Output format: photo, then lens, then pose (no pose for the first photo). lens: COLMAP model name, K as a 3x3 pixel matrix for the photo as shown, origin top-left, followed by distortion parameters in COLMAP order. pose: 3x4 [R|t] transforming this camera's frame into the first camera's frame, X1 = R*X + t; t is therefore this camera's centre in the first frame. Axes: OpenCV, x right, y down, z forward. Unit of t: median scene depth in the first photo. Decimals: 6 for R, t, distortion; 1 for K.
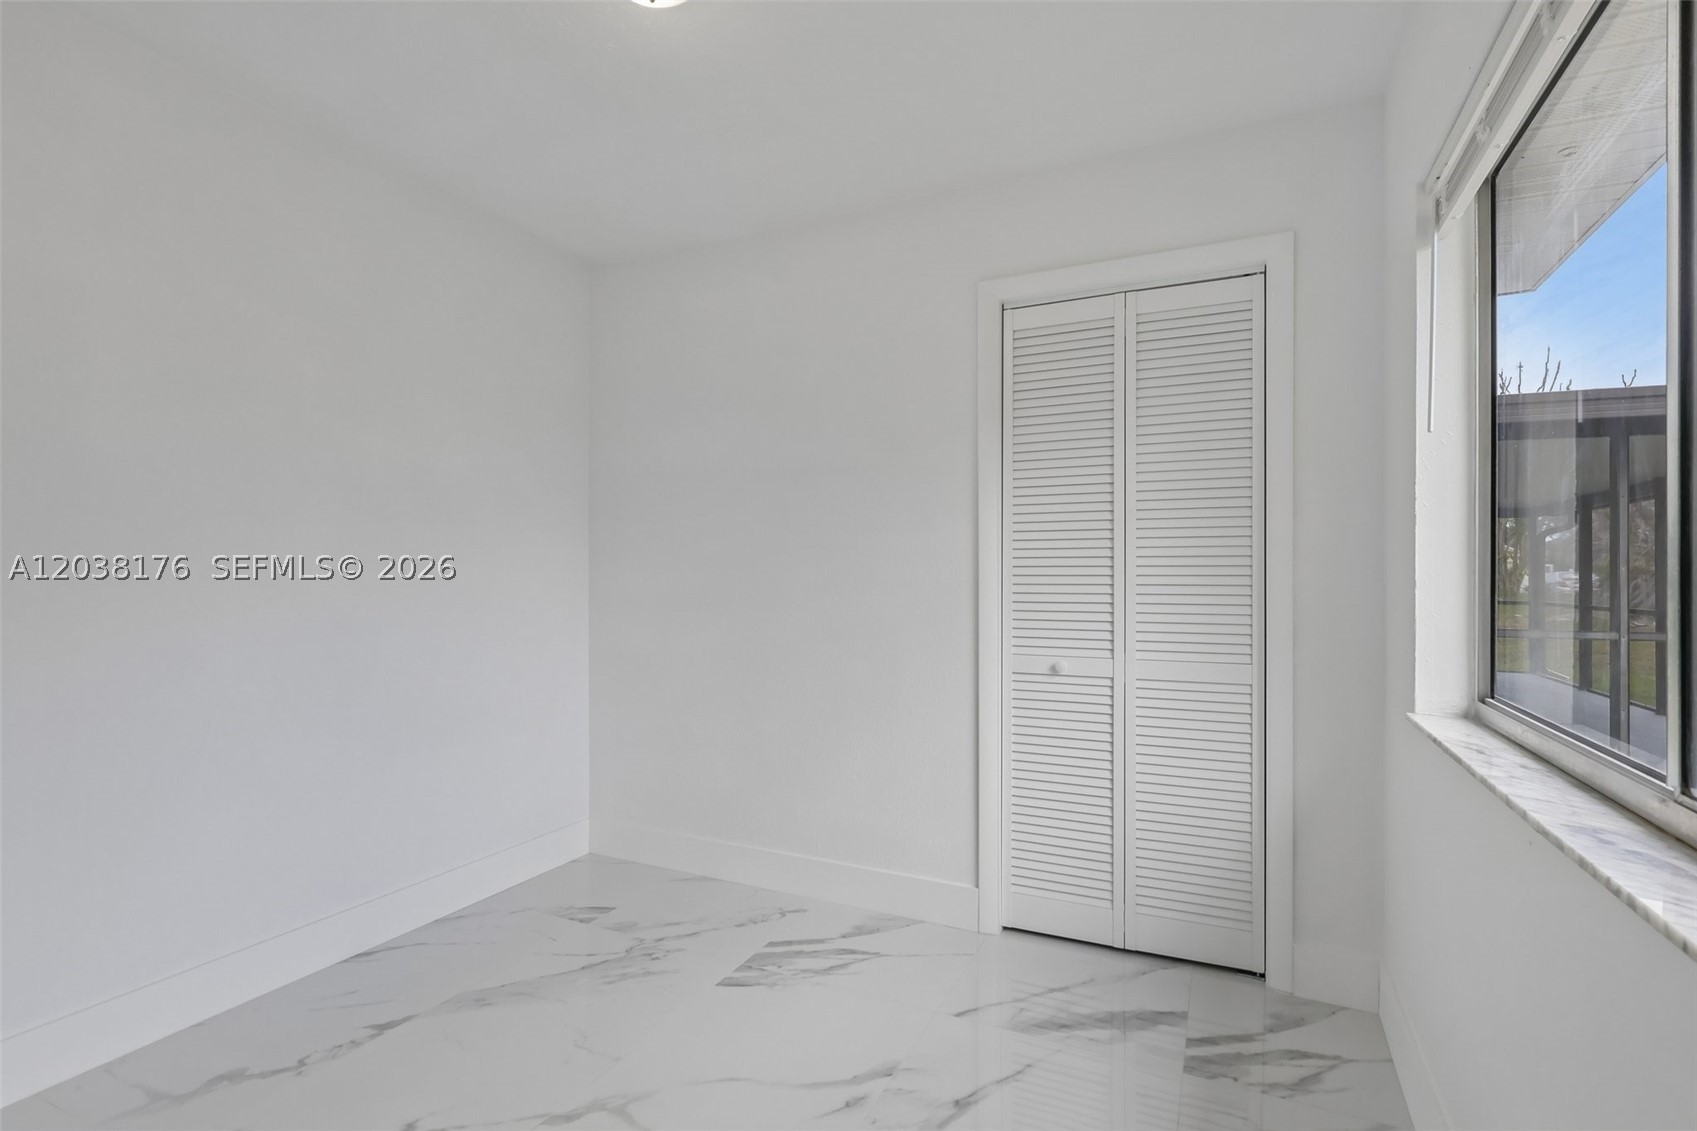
lens RADIAL K [[813.5, 0, 831.6], [0, 813.5, 564.3], [0, 0, 1]] dist [-0.003729, 0.000175]
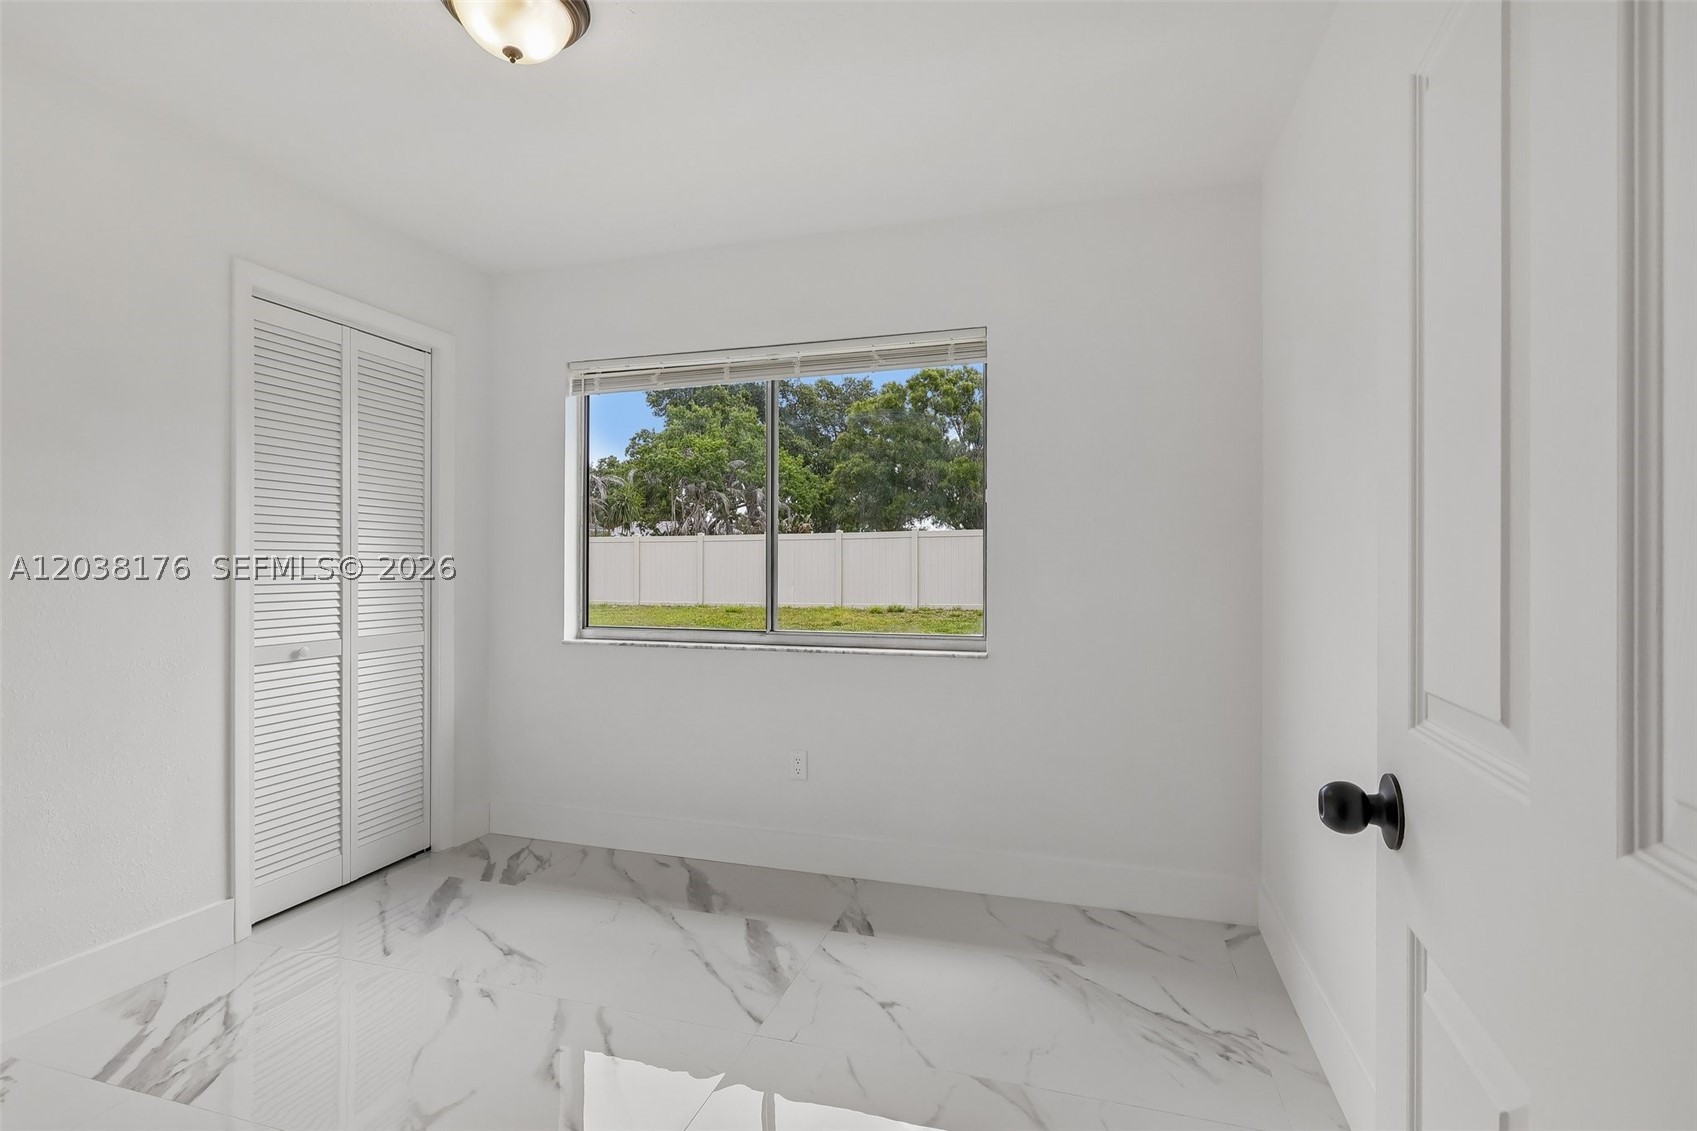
lens RADIAL K [[789.1, 0, 847.5], [0, 789.1, 564.2], [0, 0, 1]] dist [0.000526, 0.000118]
pose [[-0.145134, 0.000781, 0.989412, -0.924861], [-0.002321, 0.999997, -0.001129, 0.009749], [-0.989409, -0.002460, -0.145132, 0.473980]]
